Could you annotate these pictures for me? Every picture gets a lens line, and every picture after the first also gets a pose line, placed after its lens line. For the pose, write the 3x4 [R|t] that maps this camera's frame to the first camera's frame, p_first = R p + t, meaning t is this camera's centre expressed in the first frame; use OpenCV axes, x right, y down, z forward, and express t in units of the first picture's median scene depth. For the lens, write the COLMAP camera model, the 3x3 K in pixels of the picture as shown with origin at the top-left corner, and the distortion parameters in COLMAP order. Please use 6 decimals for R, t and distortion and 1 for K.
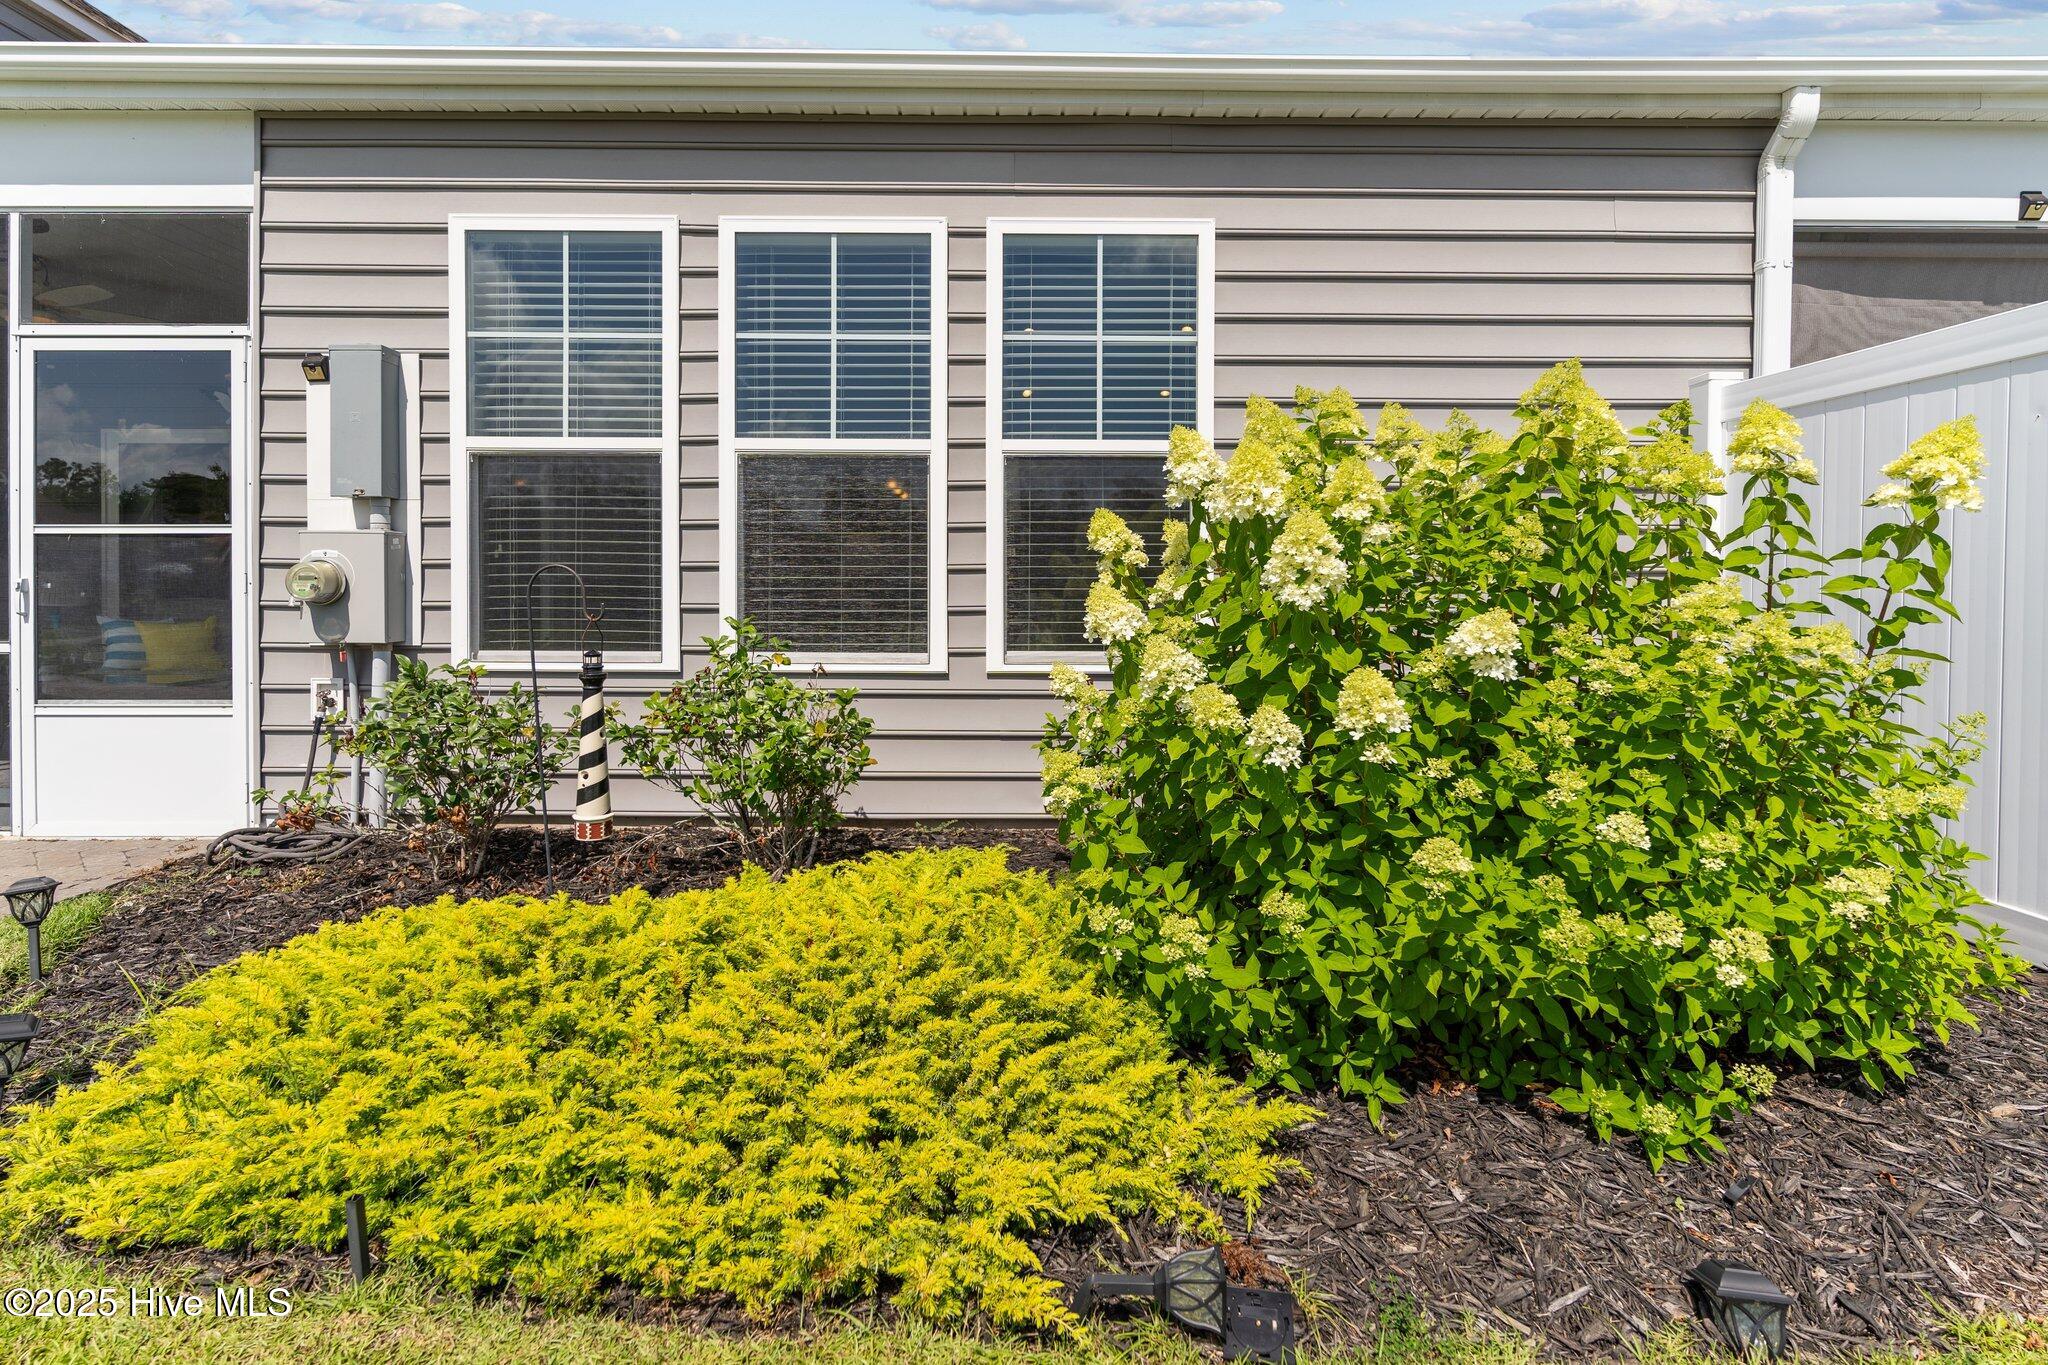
lens RADIAL K [[979.3, 0, 1027.2], [0, 979.3, 599.3], [0, 0, 1]] dist [0.001657, -0.000482]
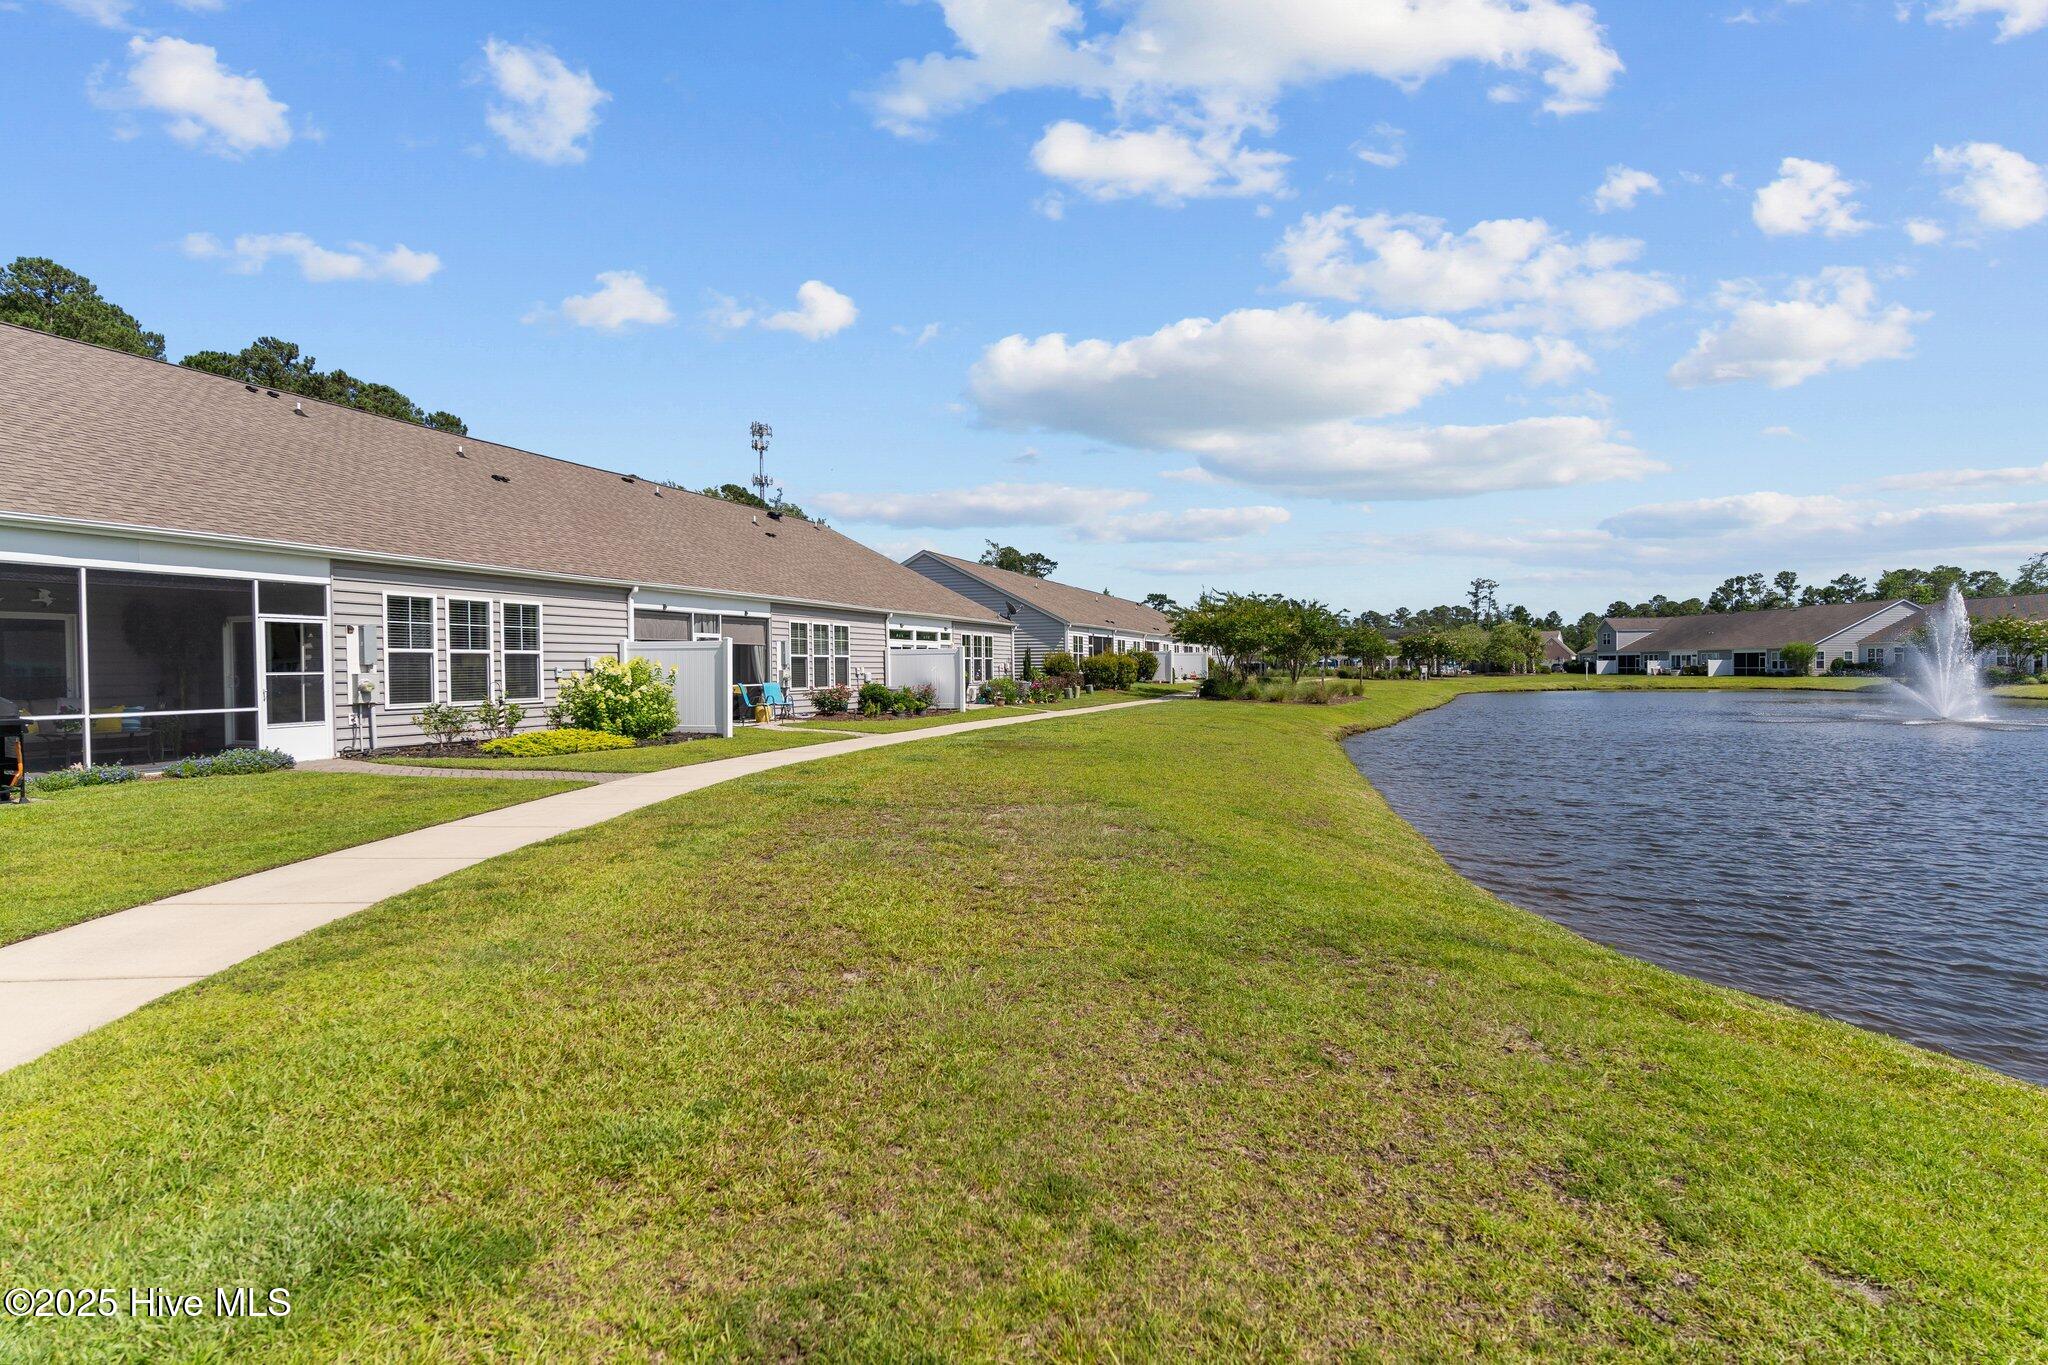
lens RADIAL K [[985.0, 0, 1022.2], [0, 985.0, 669.5], [0, 0, 1]] dist [0.000833, 0.000781]
pose [[0.342990, -0.010174, 0.939284, -3.345450], [0.018708, 0.999817, 0.003998, -0.051976], [-0.939153, 0.016200, 0.343117, -2.654012]]
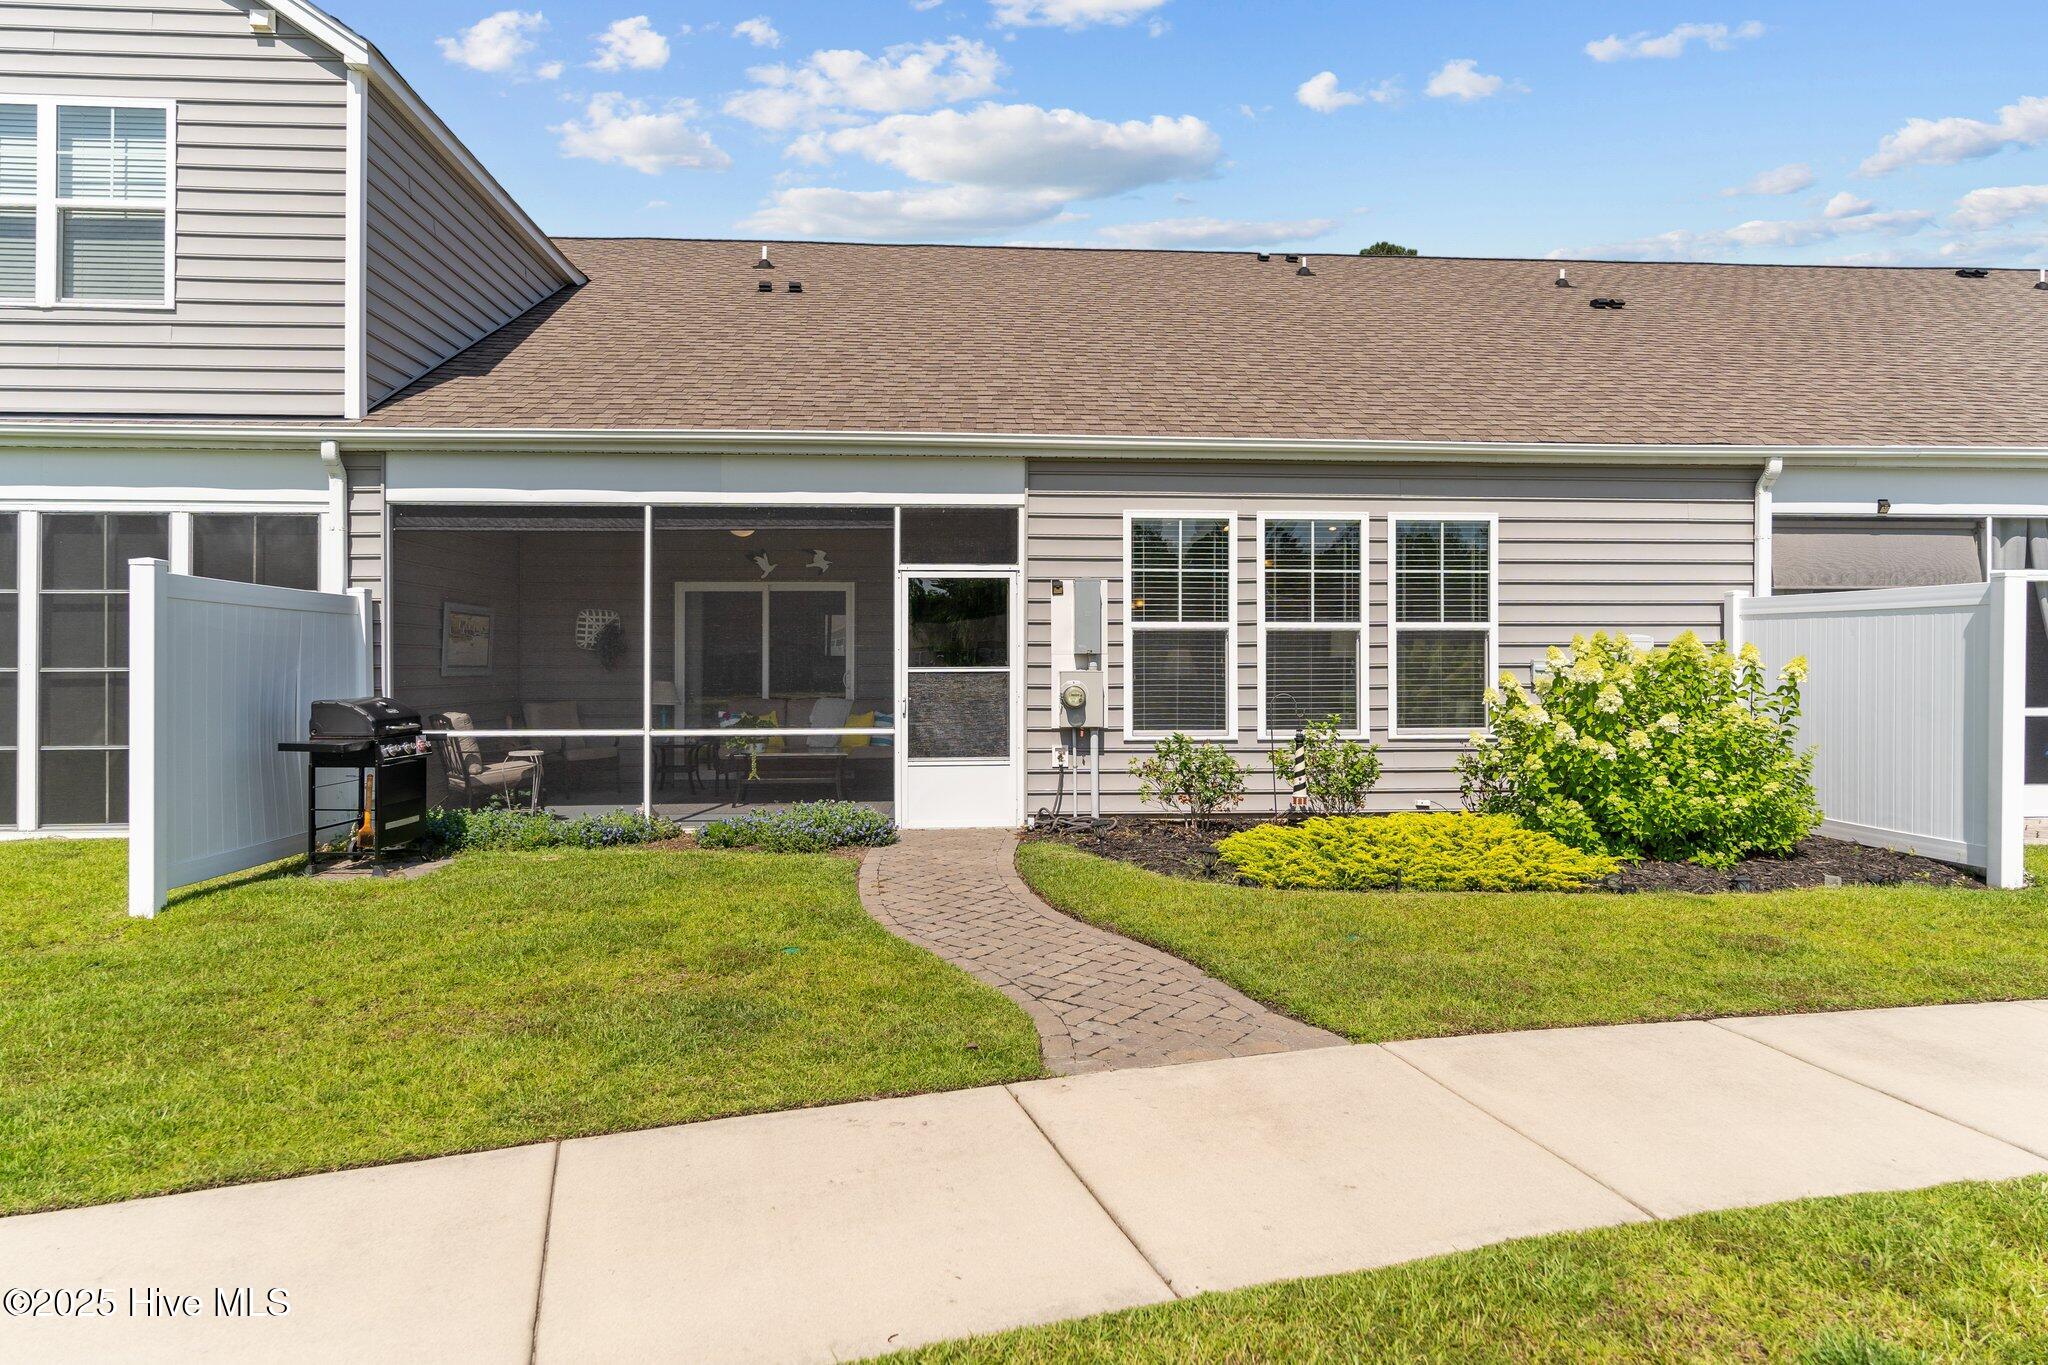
lens RADIAL K [[1211.6, 0, 1029.8], [0, 1211.6, 655.4], [0, 0, 1]] dist [0.003165, -0.000378]
pose [[0.997308, -0.004890, 0.073163, -0.956257], [0.005752, 0.999916, -0.011583, -0.071222], [-0.073100, 0.011972, 0.997253, -1.416118]]
